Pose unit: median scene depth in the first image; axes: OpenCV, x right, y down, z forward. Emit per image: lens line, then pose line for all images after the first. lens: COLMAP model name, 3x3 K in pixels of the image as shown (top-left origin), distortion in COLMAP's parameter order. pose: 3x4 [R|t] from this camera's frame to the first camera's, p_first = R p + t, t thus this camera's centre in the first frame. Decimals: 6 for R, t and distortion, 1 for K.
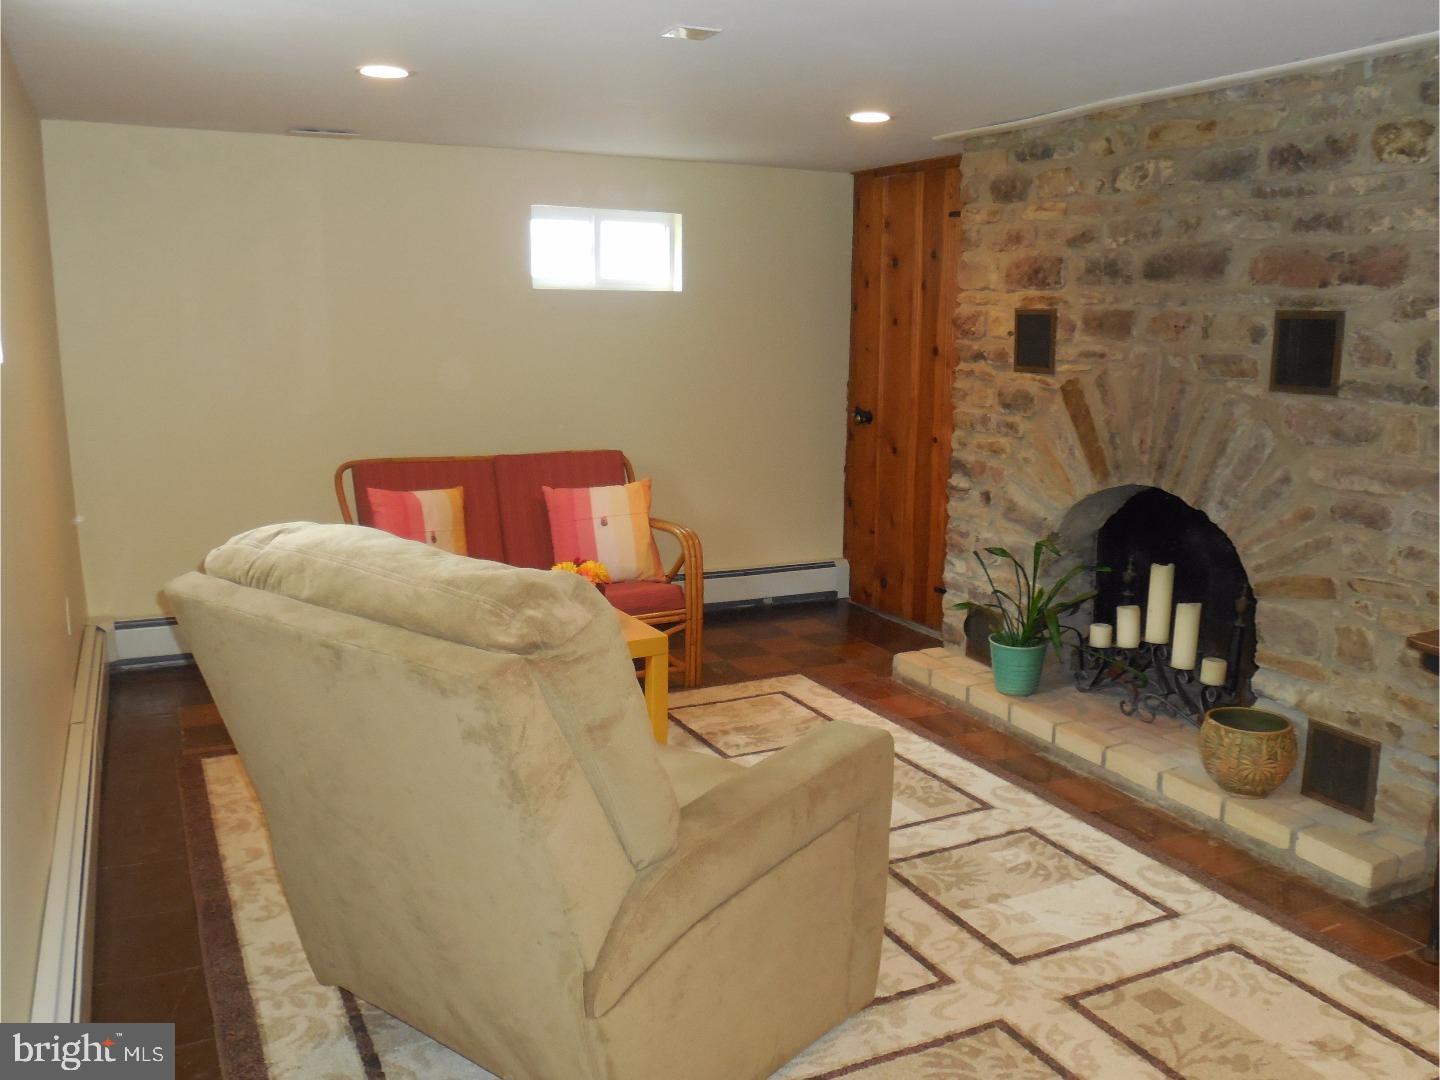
lens RADIAL K [[1223.3, 0, 767.1], [0, 1223.3, 528.8], [0, 0, 1]] dist [-0.044514, 0.041000]
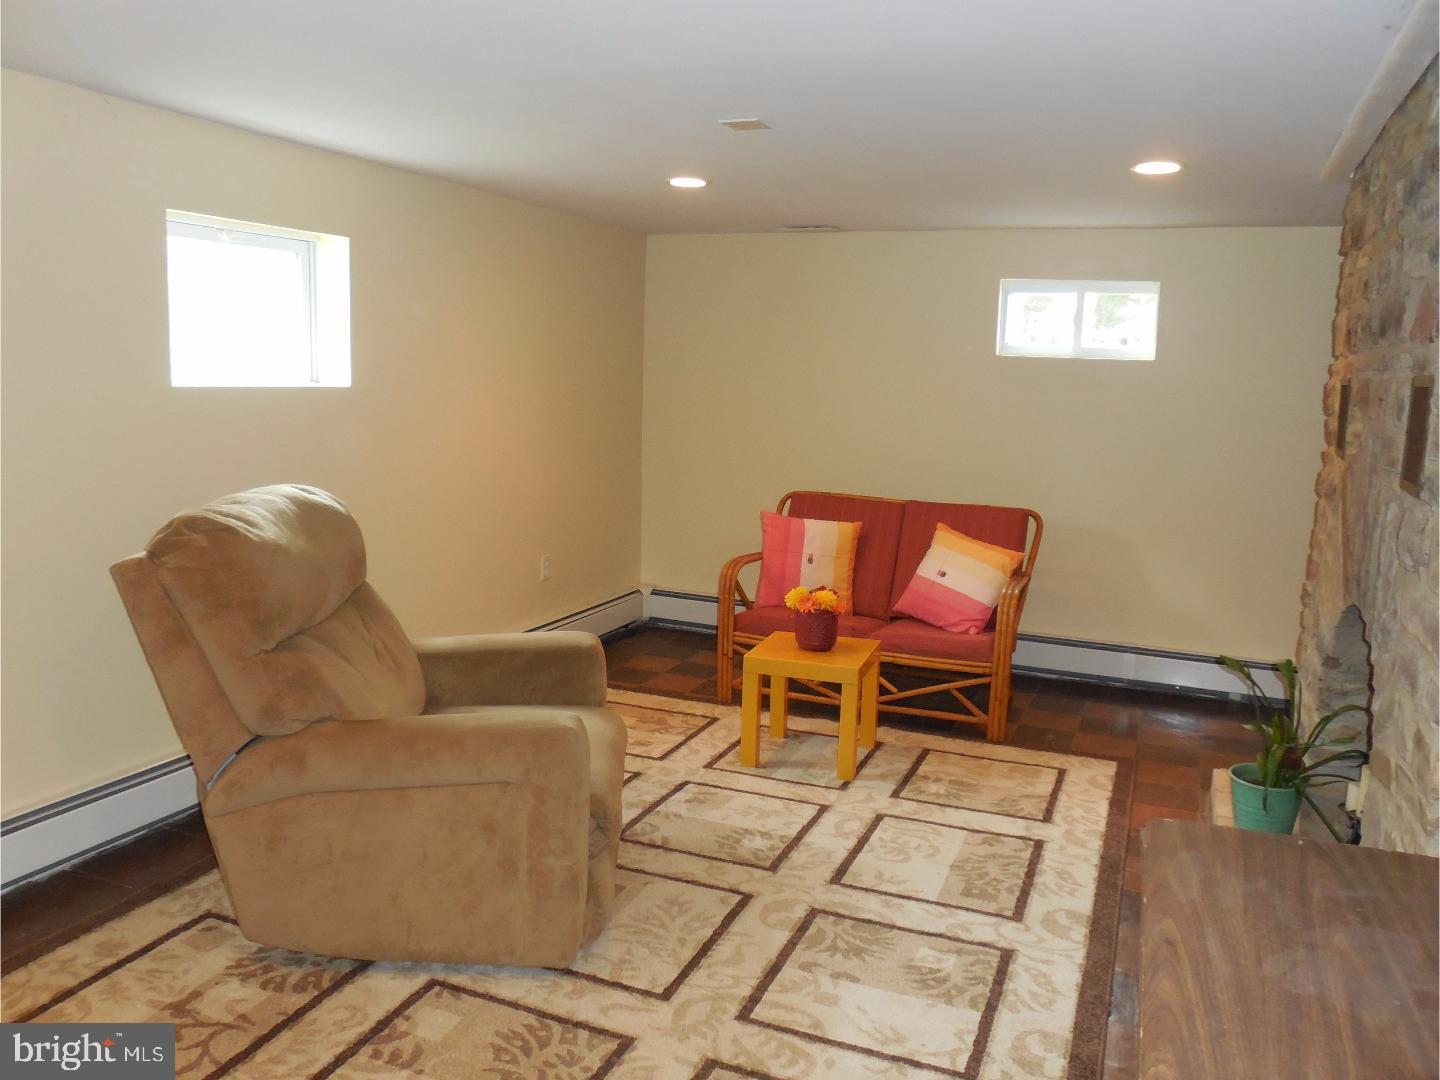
lens RADIAL K [[1105.5, 0, 714.8], [0, 1105.5, 545.9], [0, 0, 1]] dist [-0.068163, 0.043891]
pose [[0.640284, 0.127027, -0.757562, 0.562785], [-0.155529, 0.987243, 0.034088, -0.032610], [0.752228, 0.095997, 0.651872, 0.258527]]
